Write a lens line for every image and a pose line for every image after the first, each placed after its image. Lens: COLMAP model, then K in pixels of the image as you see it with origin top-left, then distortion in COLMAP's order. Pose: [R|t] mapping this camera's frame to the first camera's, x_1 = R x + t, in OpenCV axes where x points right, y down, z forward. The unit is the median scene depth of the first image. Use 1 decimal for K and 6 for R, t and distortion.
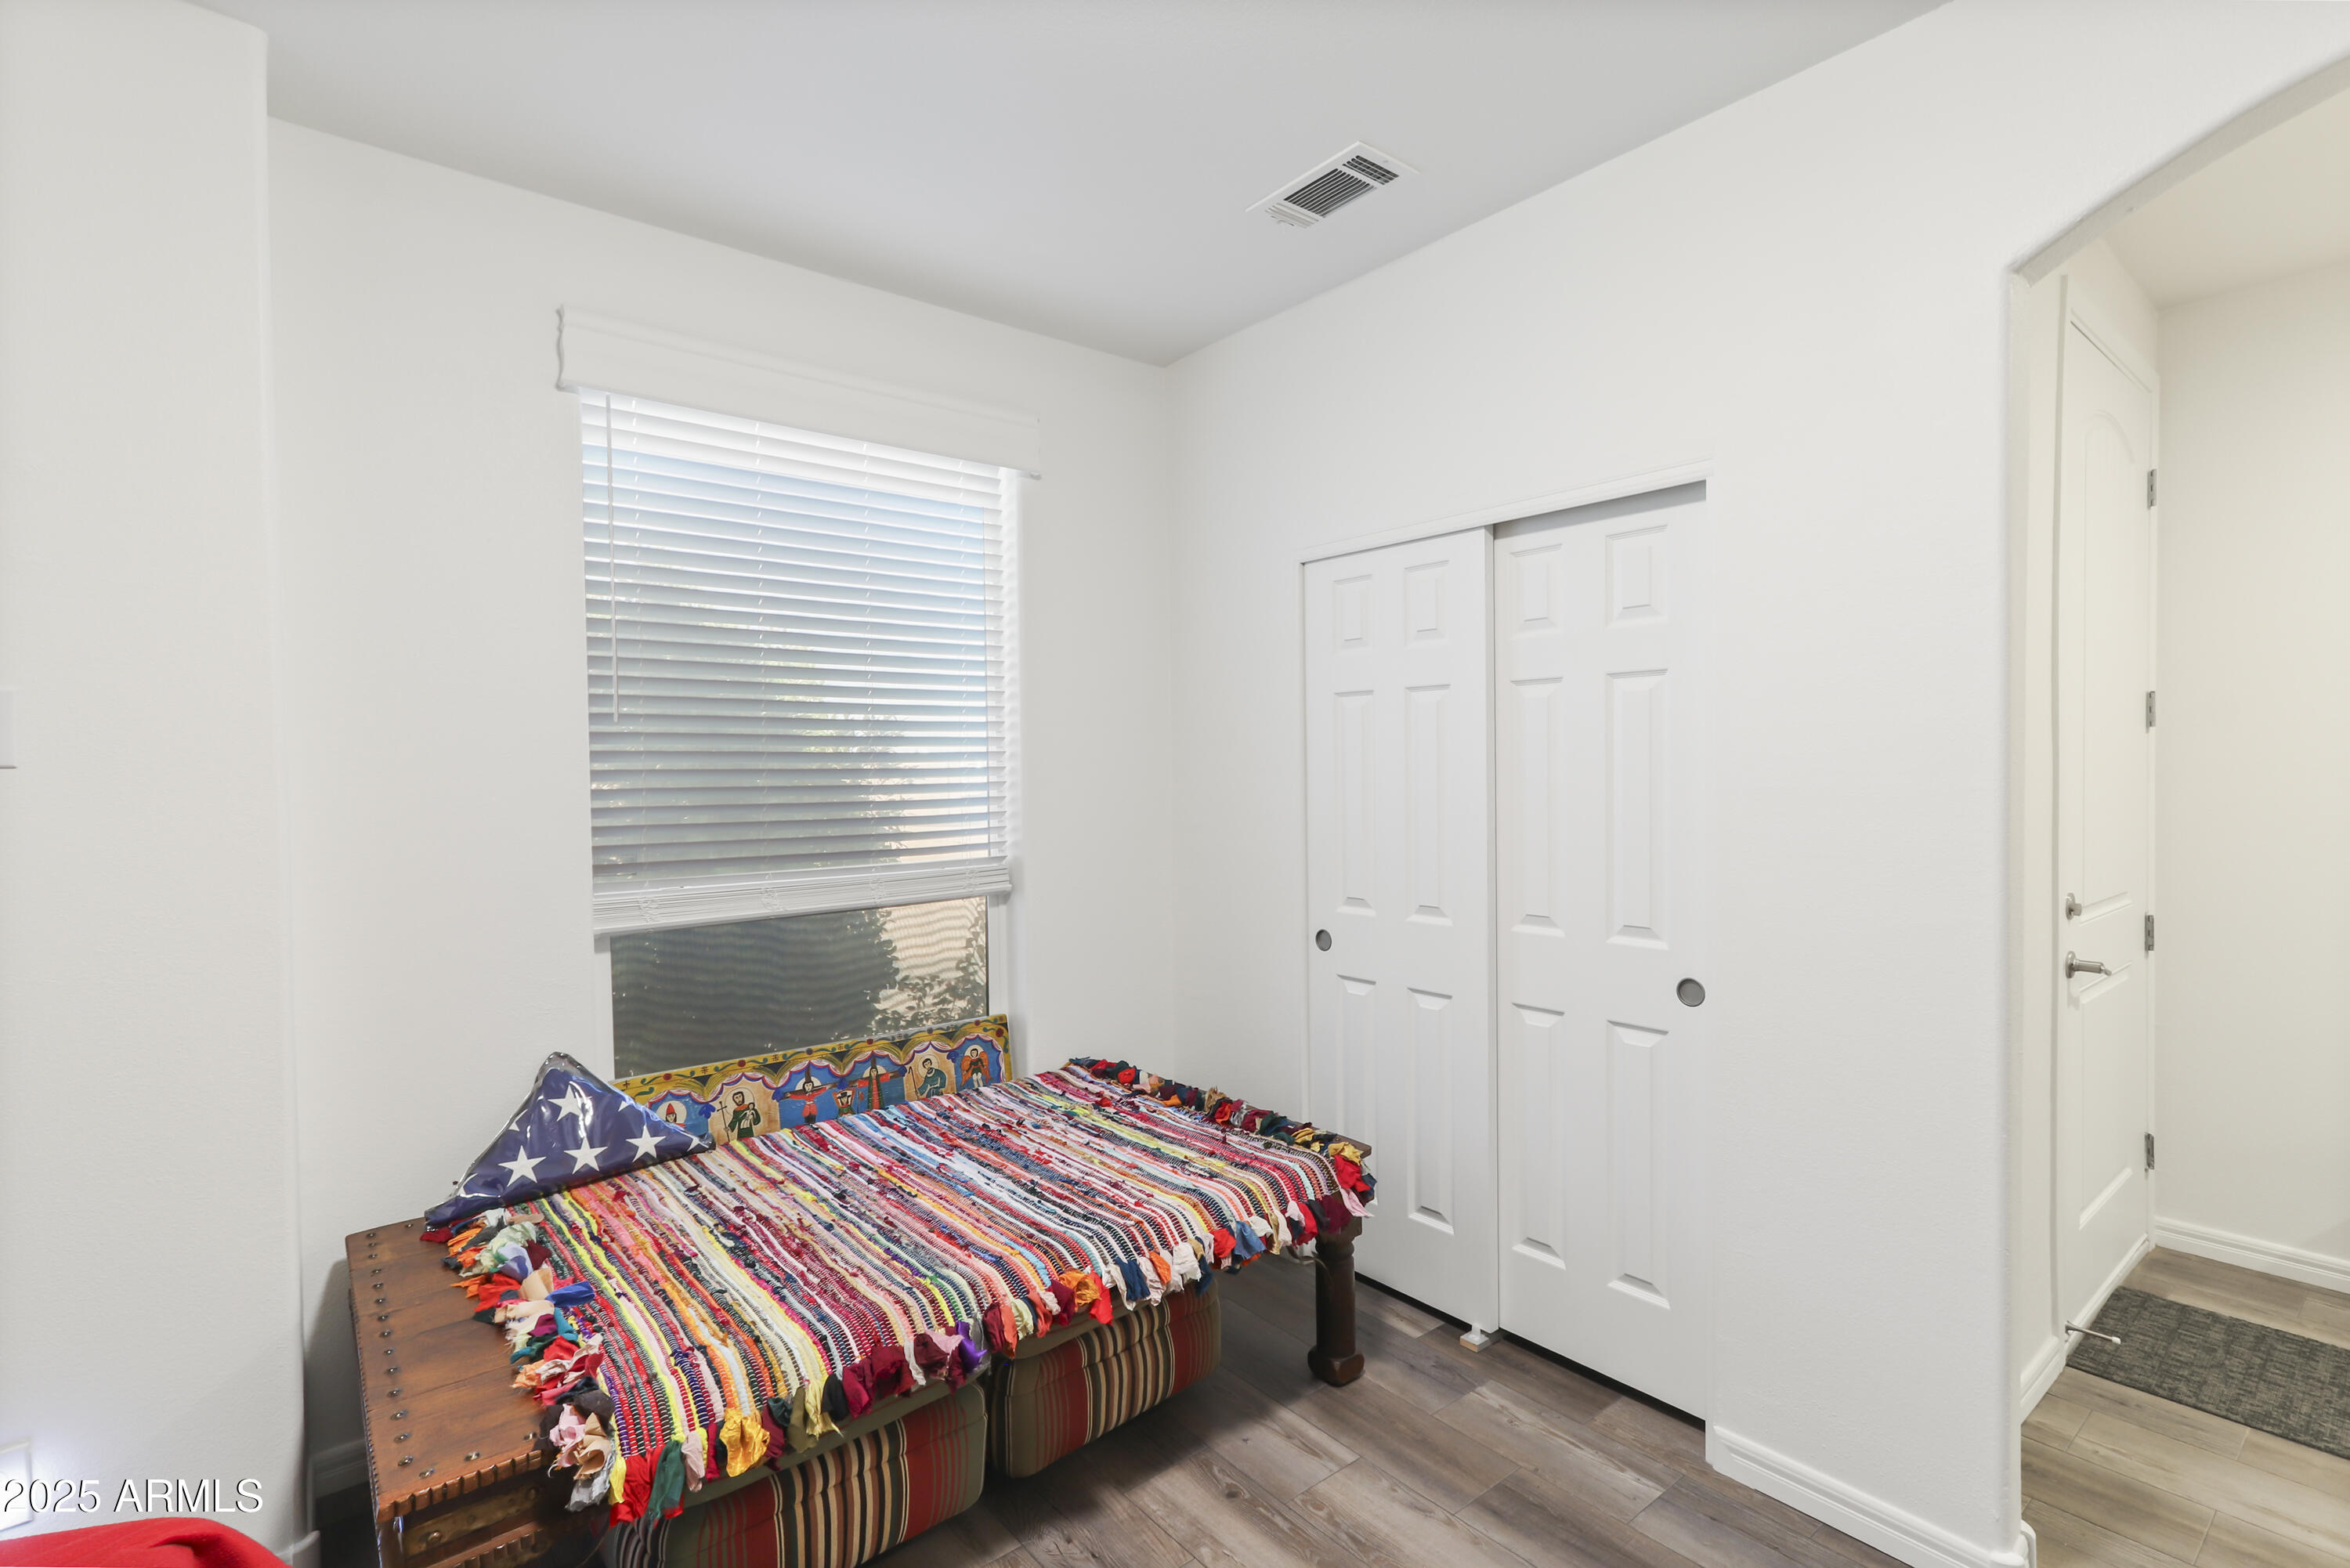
lens RADIAL K [[1089.5, 0, 1163.7], [0, 1089.5, 760.8], [0, 0, 1]] dist [0.001078, 0.000398]
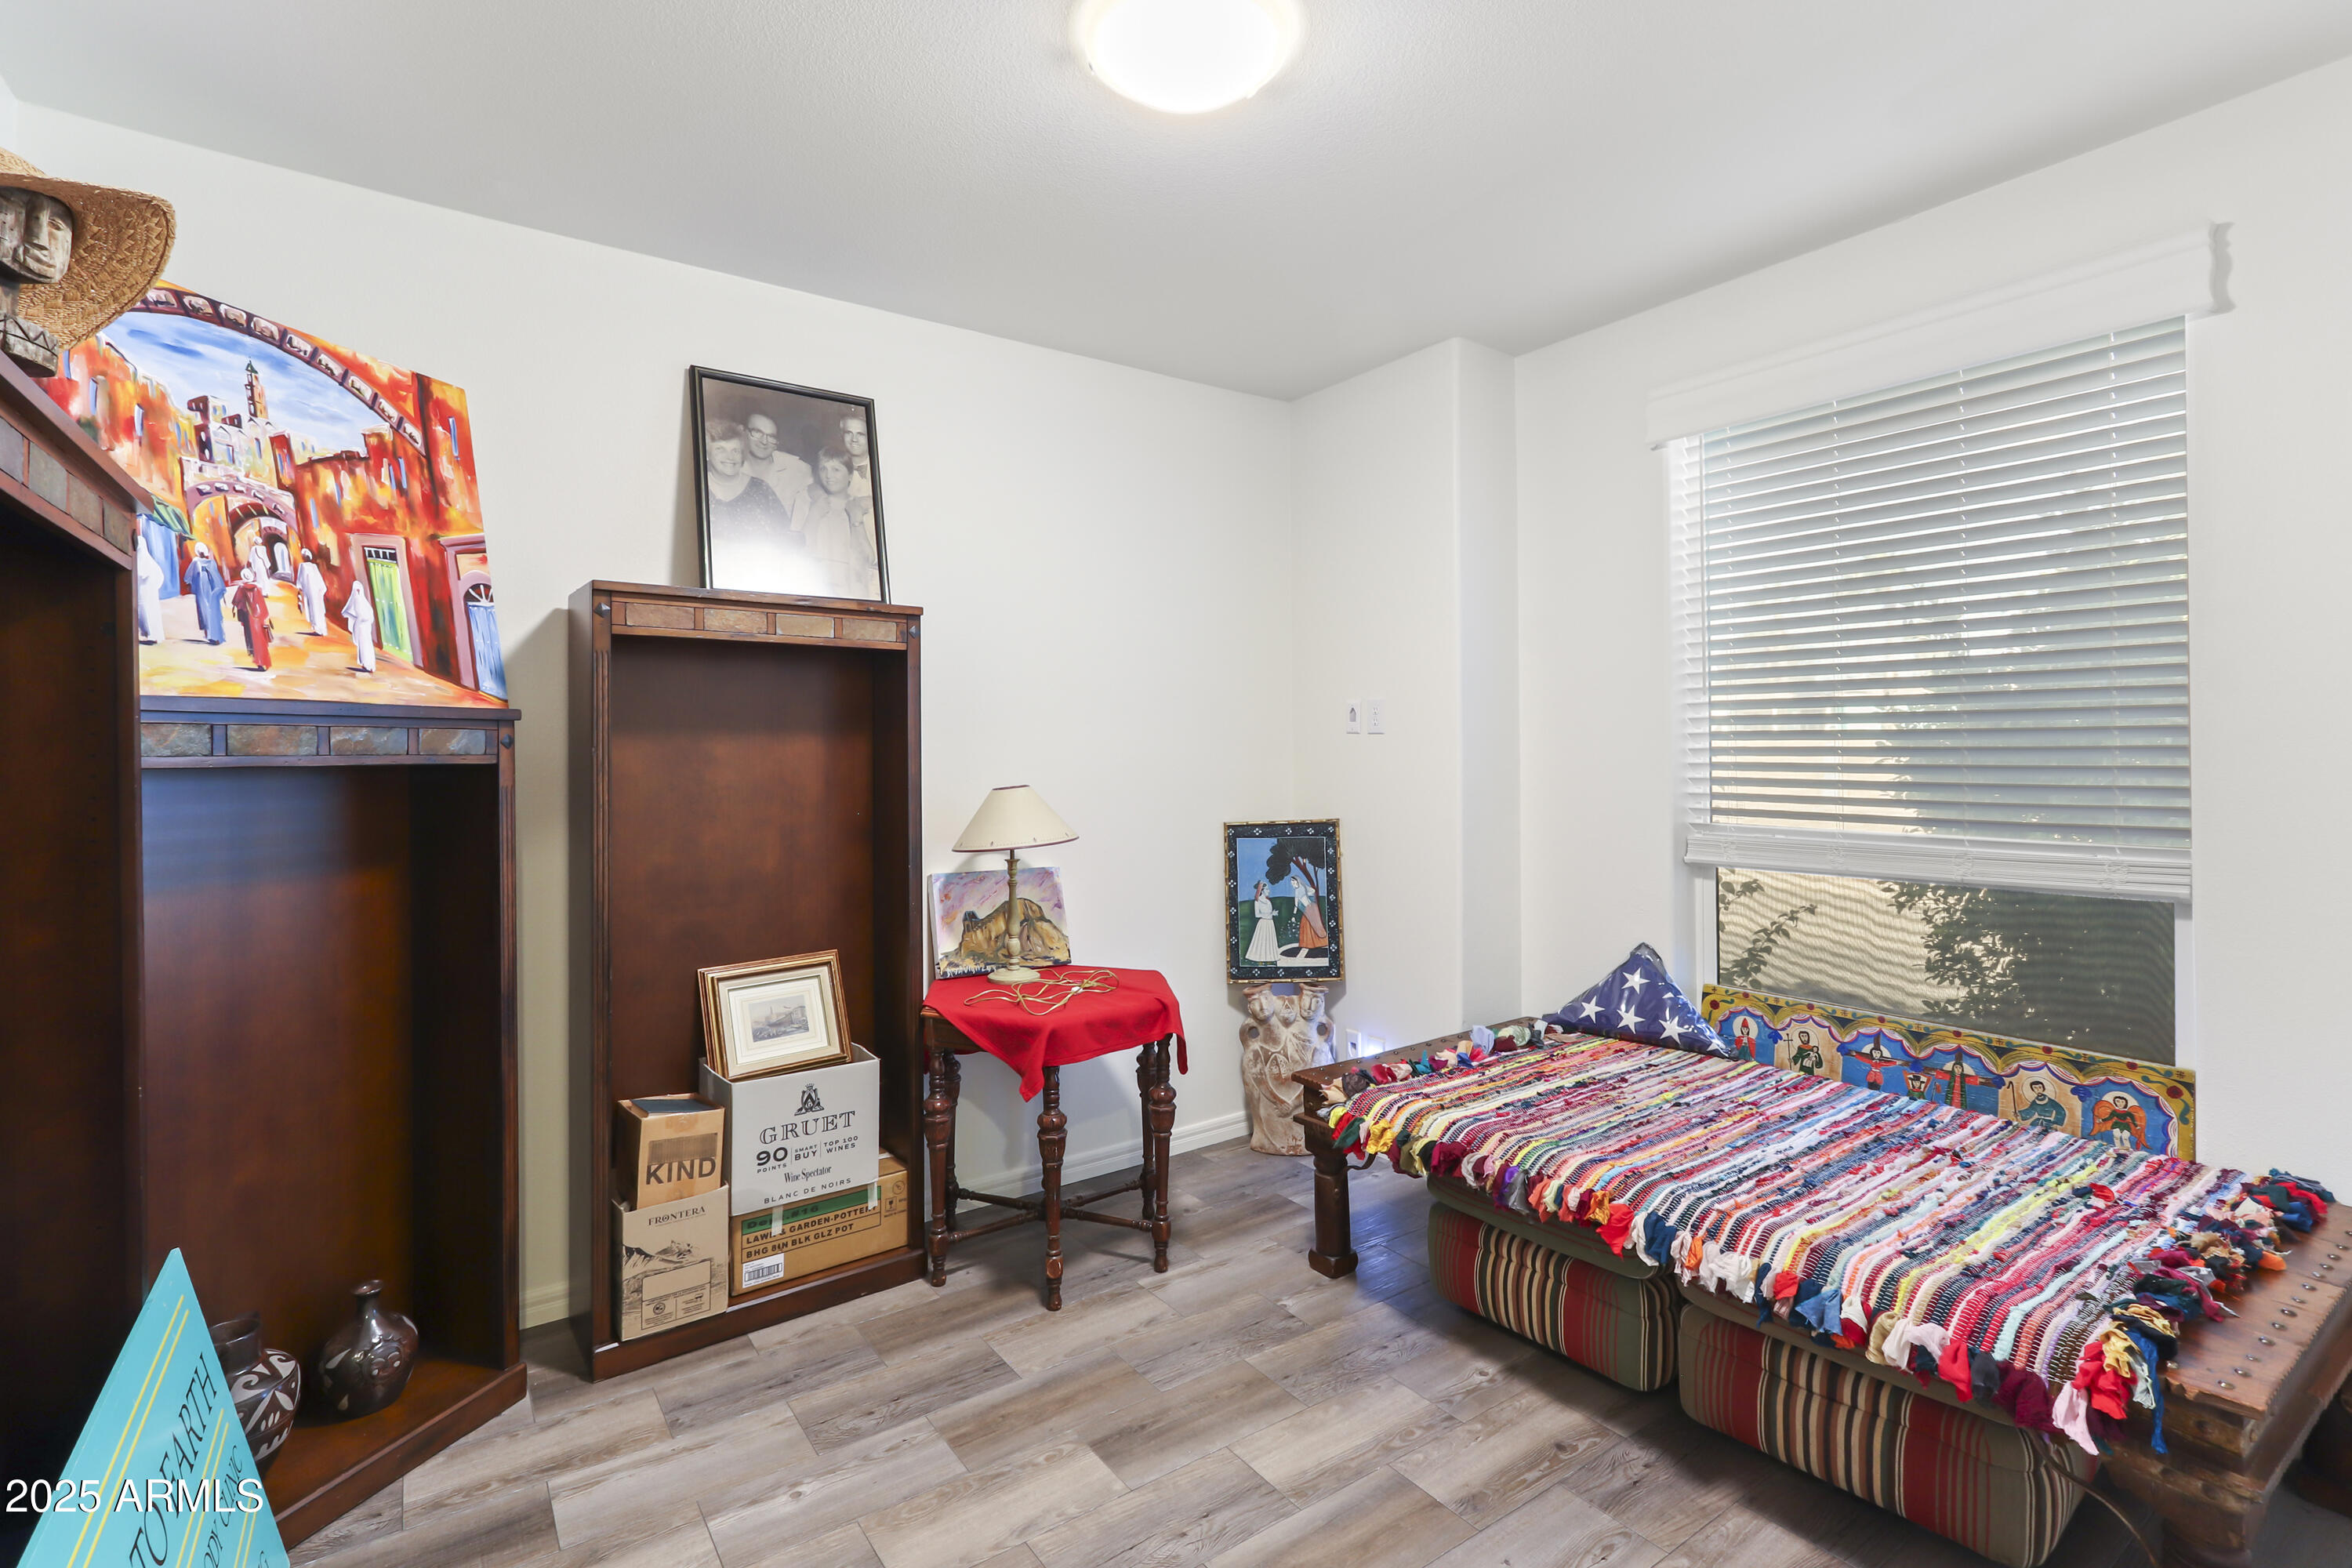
lens RADIAL K [[1097.4, 0, 1175.4], [0, 1097.4, 737.3], [0, 0, 1]] dist [0.000906, 0.002367]
pose [[-0.066726, -0.001153, -0.997771, 0.760081], [0.009206, 0.999956, -0.001772, 0.011985], [0.997729, -0.009303, -0.066713, 0.478686]]
